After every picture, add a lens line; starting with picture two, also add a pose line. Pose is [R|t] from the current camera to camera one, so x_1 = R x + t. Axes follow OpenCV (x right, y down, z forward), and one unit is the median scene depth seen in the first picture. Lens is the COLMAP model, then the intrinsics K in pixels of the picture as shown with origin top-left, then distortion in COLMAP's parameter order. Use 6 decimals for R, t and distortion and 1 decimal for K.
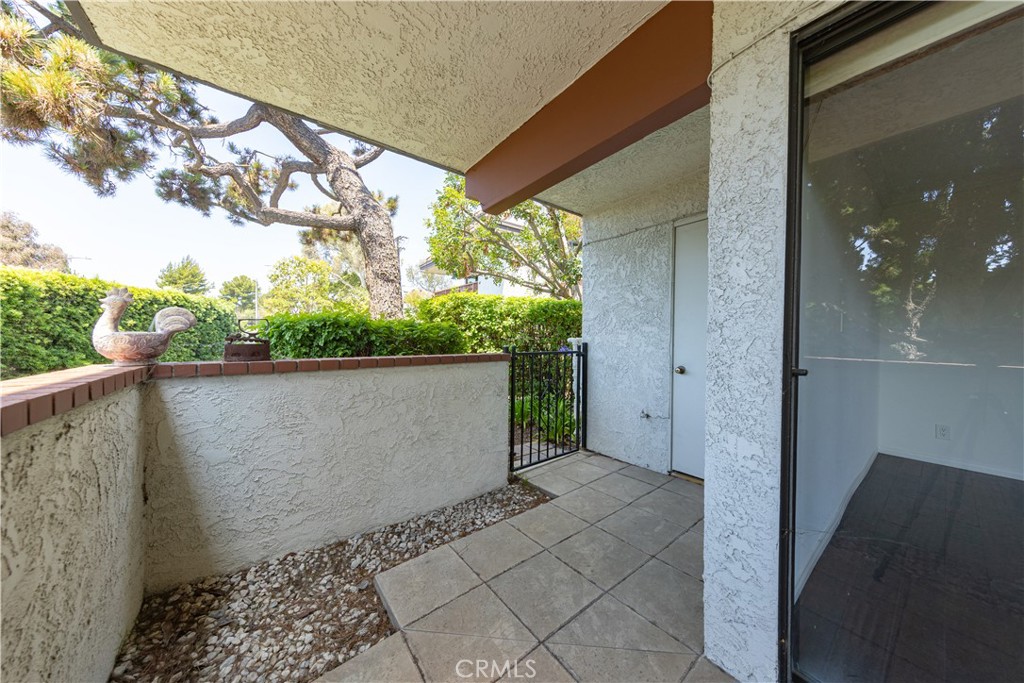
lens RADIAL K [[323.1, 0, 509.6], [0, 323.1, 342.0], [0, 0, 1]] dist [0.000531, 0.000032]
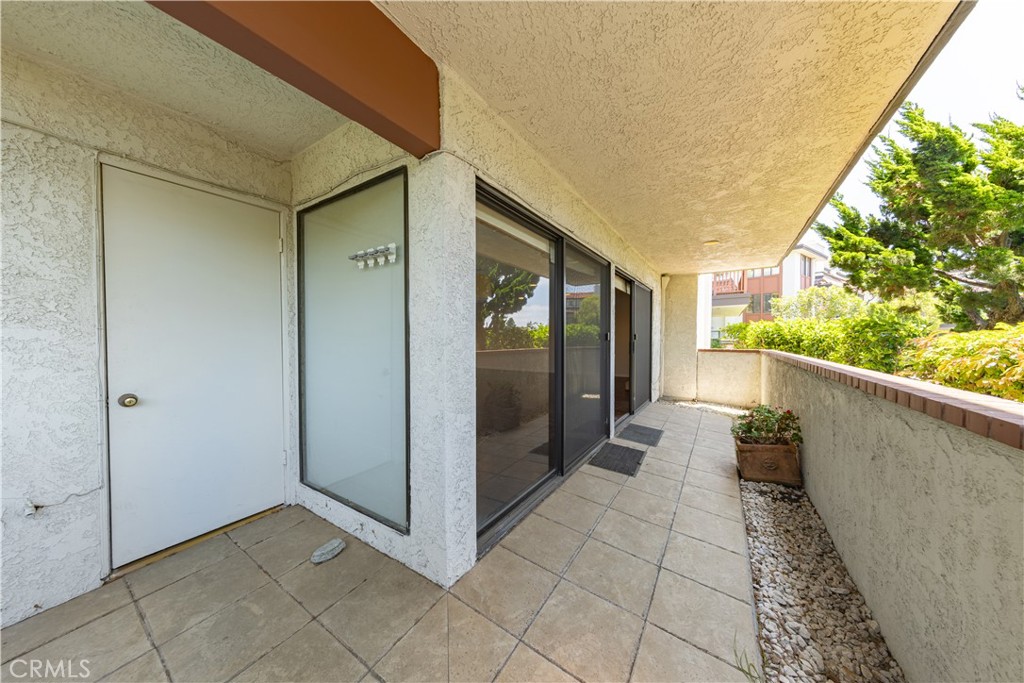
lens RADIAL K [[323.1, 0, 513.2], [0, 323.1, 340.7], [0, 0, 1]] dist [0.000531, 0.000032]
pose [[-0.336170, -0.015580, 0.941672, -0.306551], [0.015143, 0.999645, 0.021945, -0.030747], [-0.941680, 0.021636, -0.335815, 0.497969]]
